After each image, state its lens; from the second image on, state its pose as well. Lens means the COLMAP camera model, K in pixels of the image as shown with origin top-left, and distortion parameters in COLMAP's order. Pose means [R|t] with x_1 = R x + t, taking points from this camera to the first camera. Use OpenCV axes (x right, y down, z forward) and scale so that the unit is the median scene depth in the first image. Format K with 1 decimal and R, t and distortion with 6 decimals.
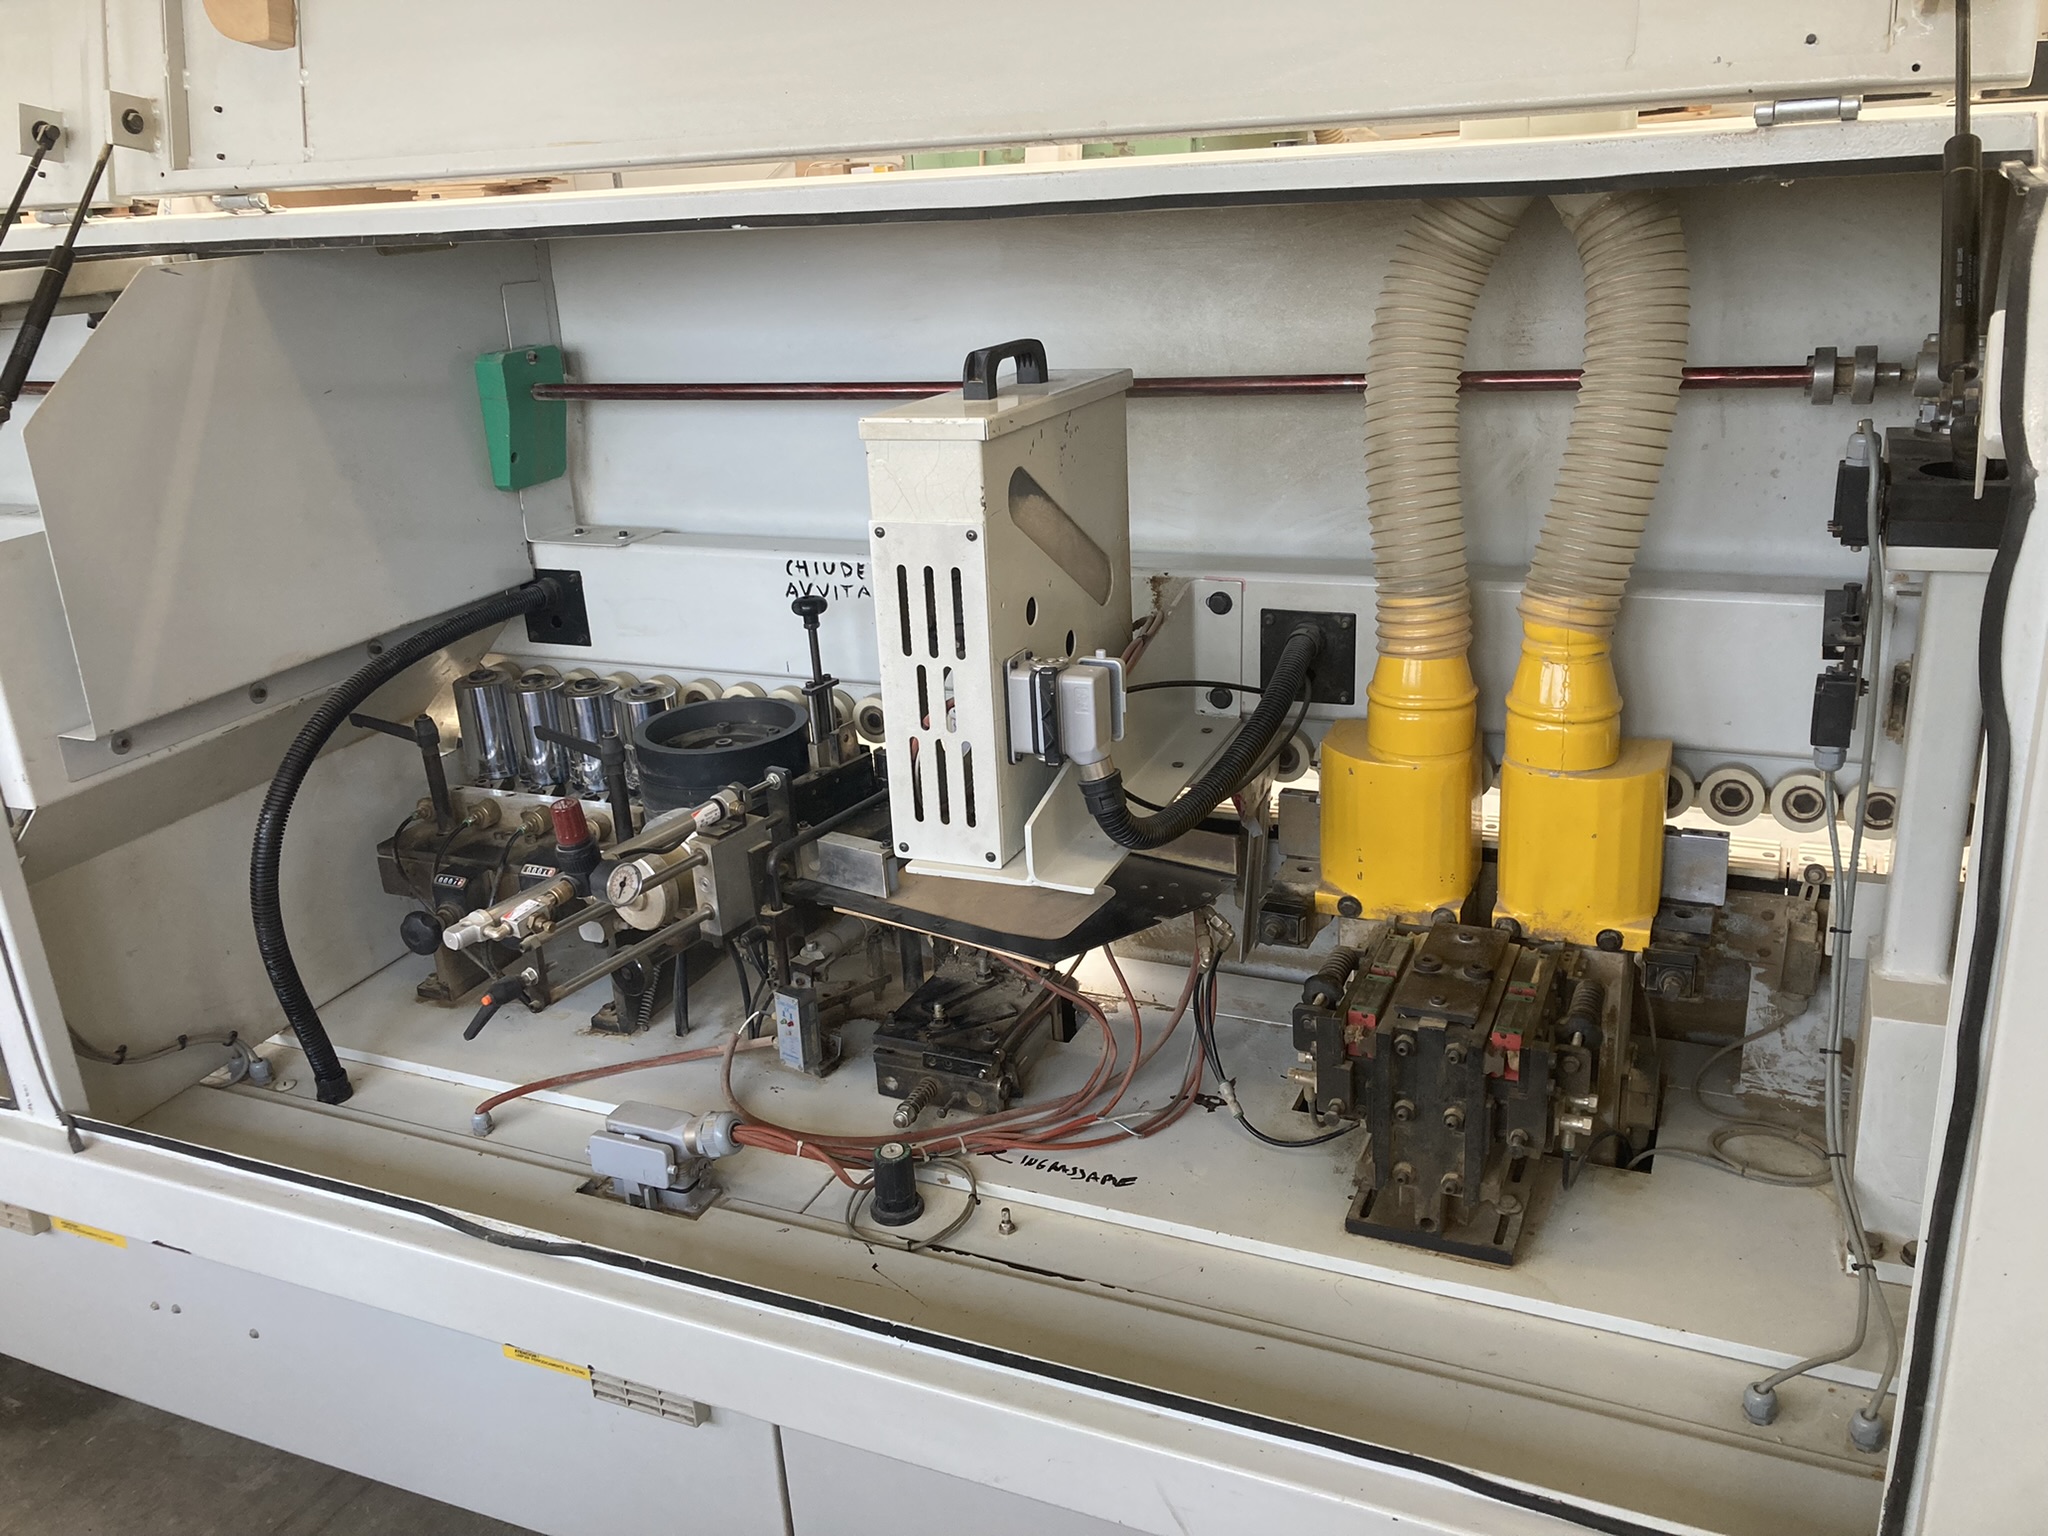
lens RADIAL K [[1666.4, 0, 1009.1], [0, 1666.4, 754.9], [0, 0, 1]] dist [0.033178, -0.037874]
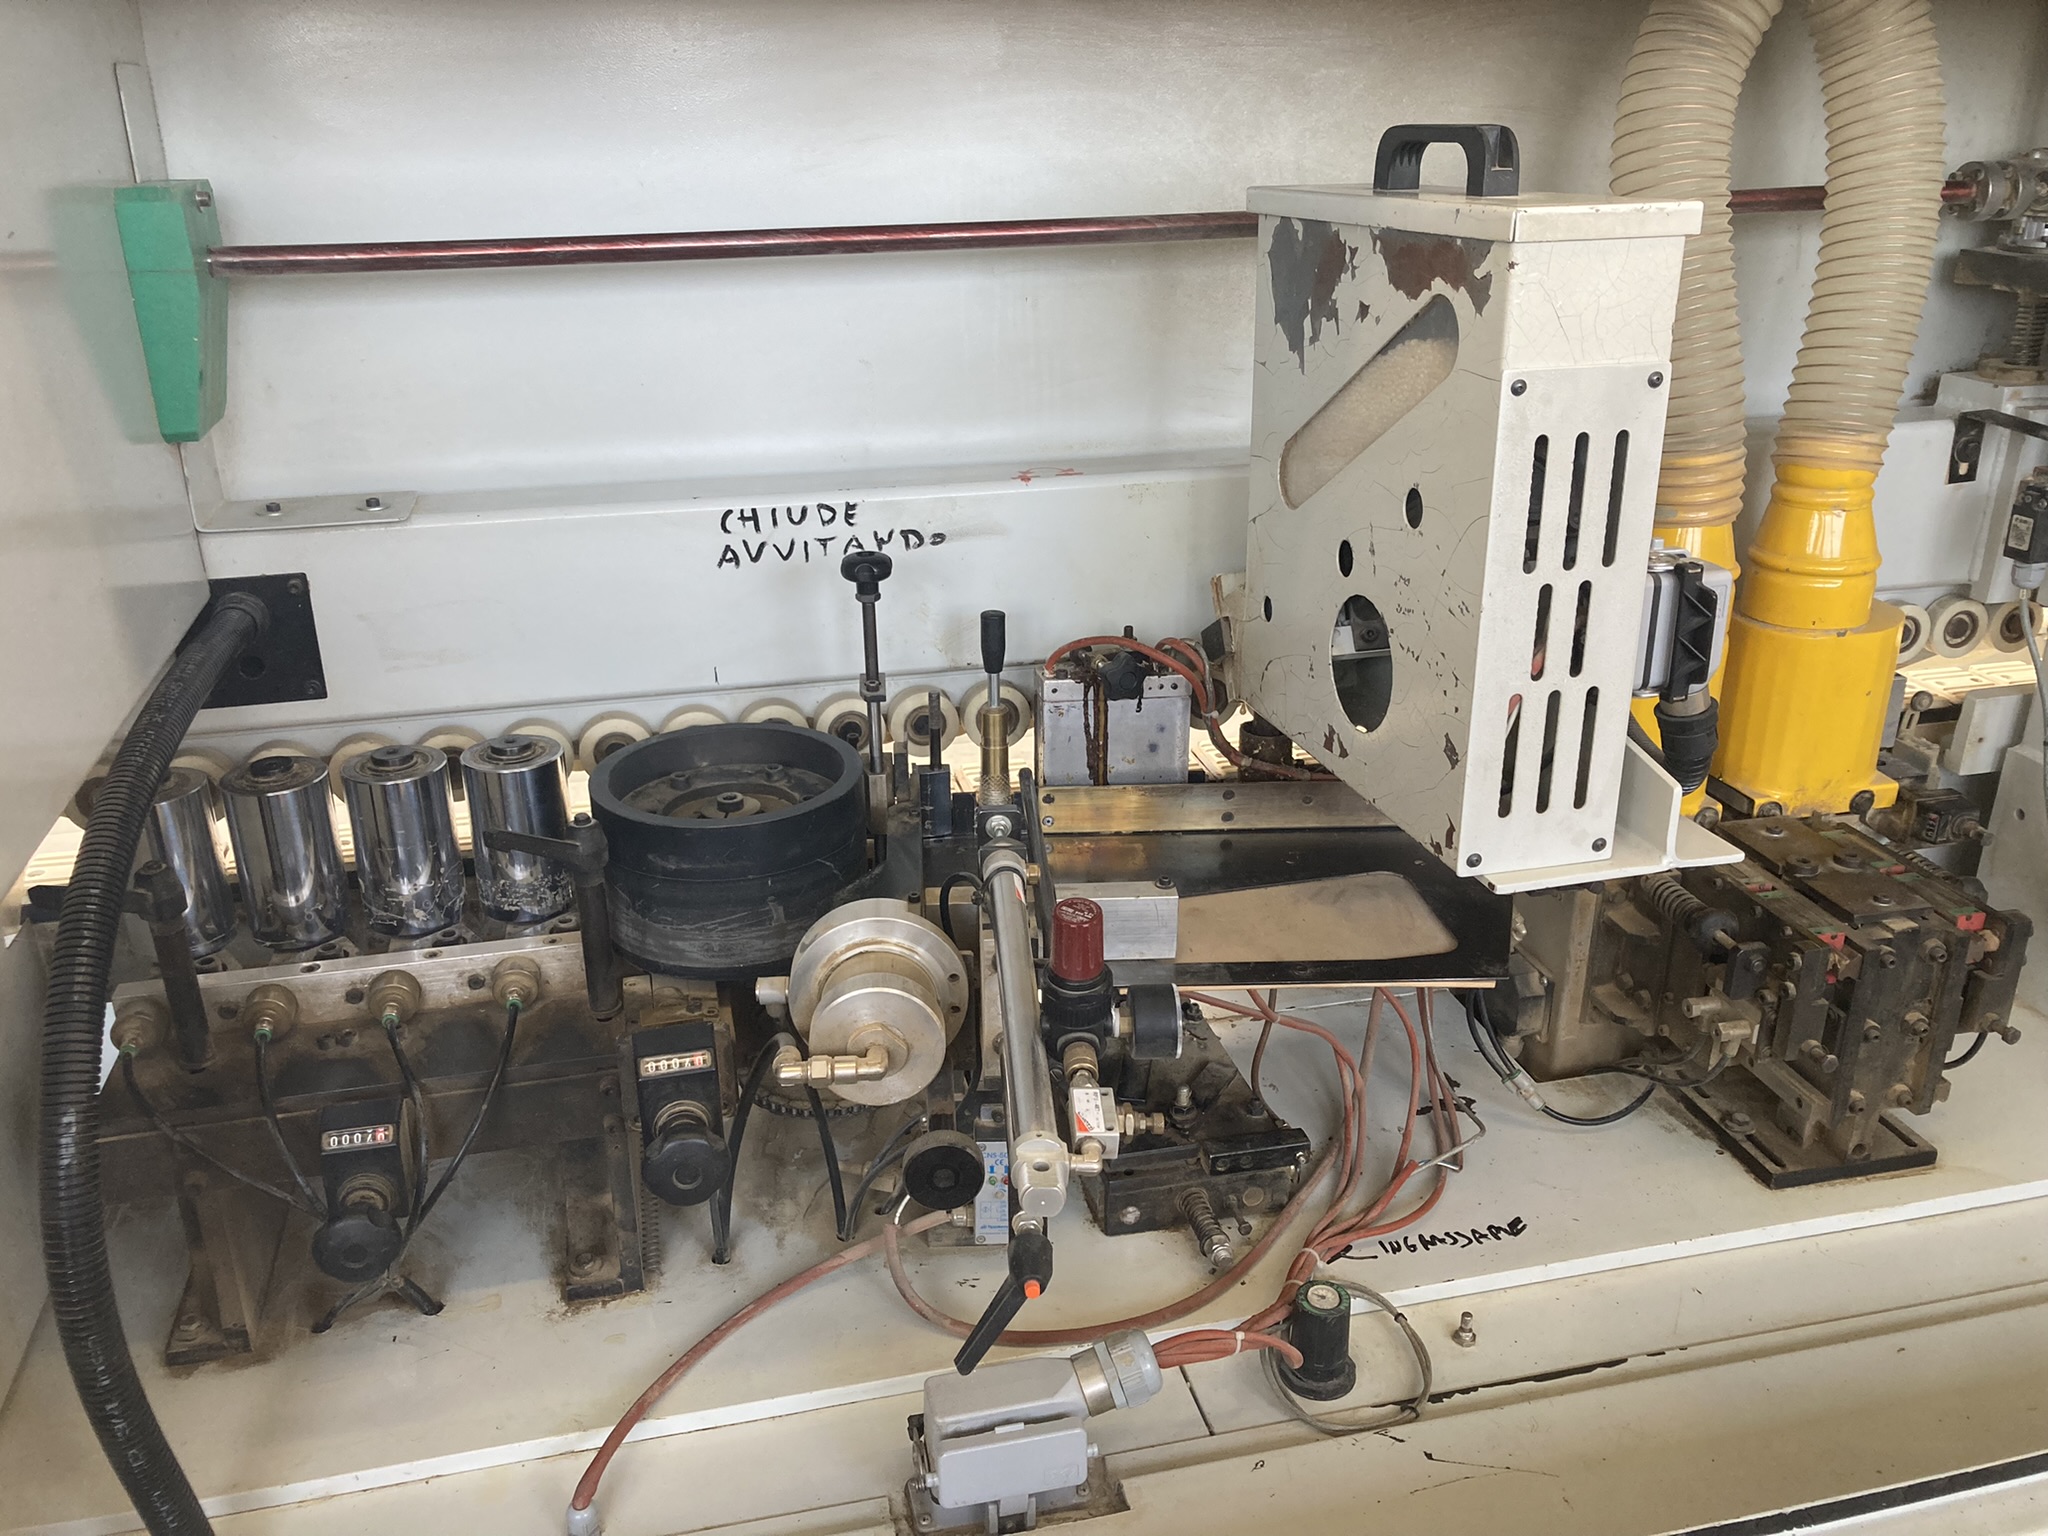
lens RADIAL K [[1666.4, 0, 1020.7], [0, 1666.4, 775.3], [0, 0, 1]] dist [0.033178, -0.037874]
pose [[0.791883, -0.185976, 0.581666, -0.470292], [0.169777, 0.981995, 0.082839, -0.052266], [-0.586599, 0.033155, 0.809199, 0.429095]]
